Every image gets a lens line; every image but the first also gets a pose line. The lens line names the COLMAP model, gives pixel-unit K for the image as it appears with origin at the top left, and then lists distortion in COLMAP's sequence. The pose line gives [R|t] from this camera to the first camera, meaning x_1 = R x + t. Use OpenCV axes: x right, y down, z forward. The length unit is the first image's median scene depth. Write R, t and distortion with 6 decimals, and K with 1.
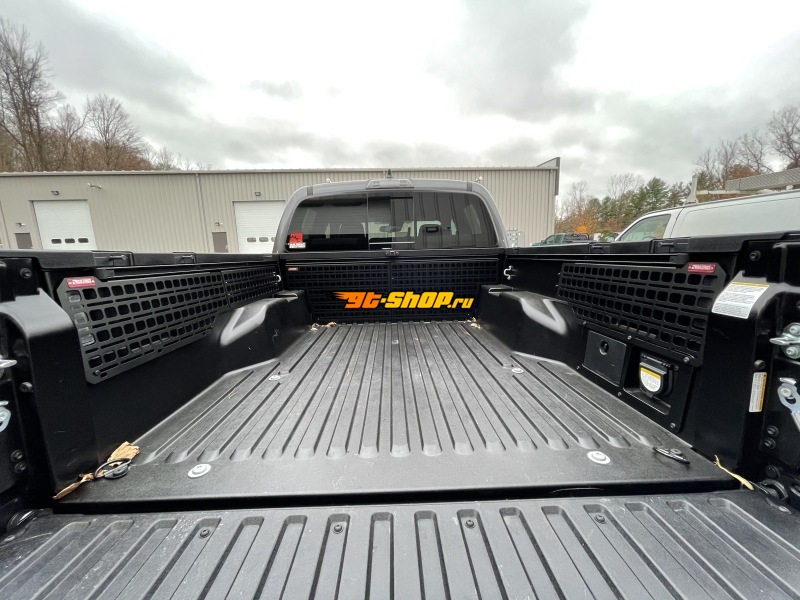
lens RADIAL K [[321.0, 0, 400.0], [0, 321.0, 302.1], [0, 0, 1]] dist [0.000197, 0.000001]
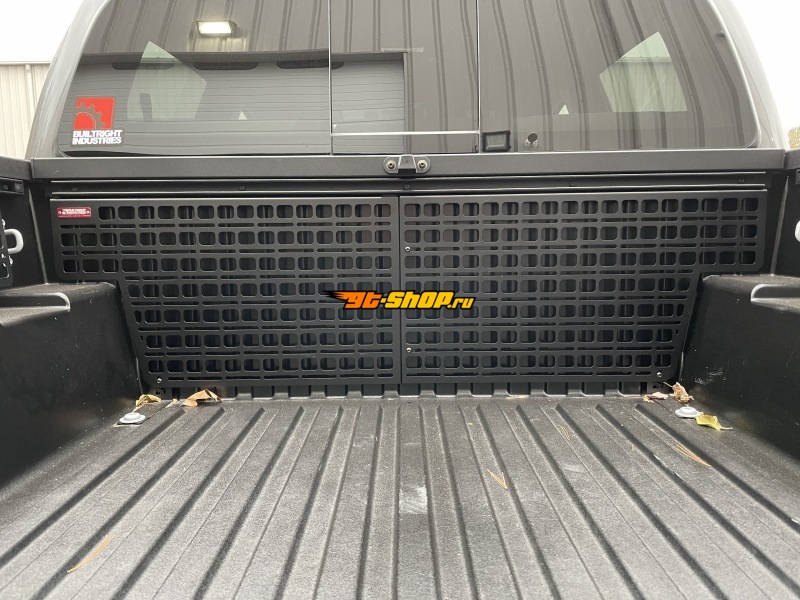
lens RADIAL K [[605.9, 0, 399.8], [0, 605.9, 299.8], [0, 0, 1]] dist [0.003525, 0.000691]
pose [[0.999345, 0.015144, -0.032865, -0.010015], [-0.016276, 0.999273, -0.034463, -0.006463], [0.032319, 0.034975, 0.998865, 0.442465]]
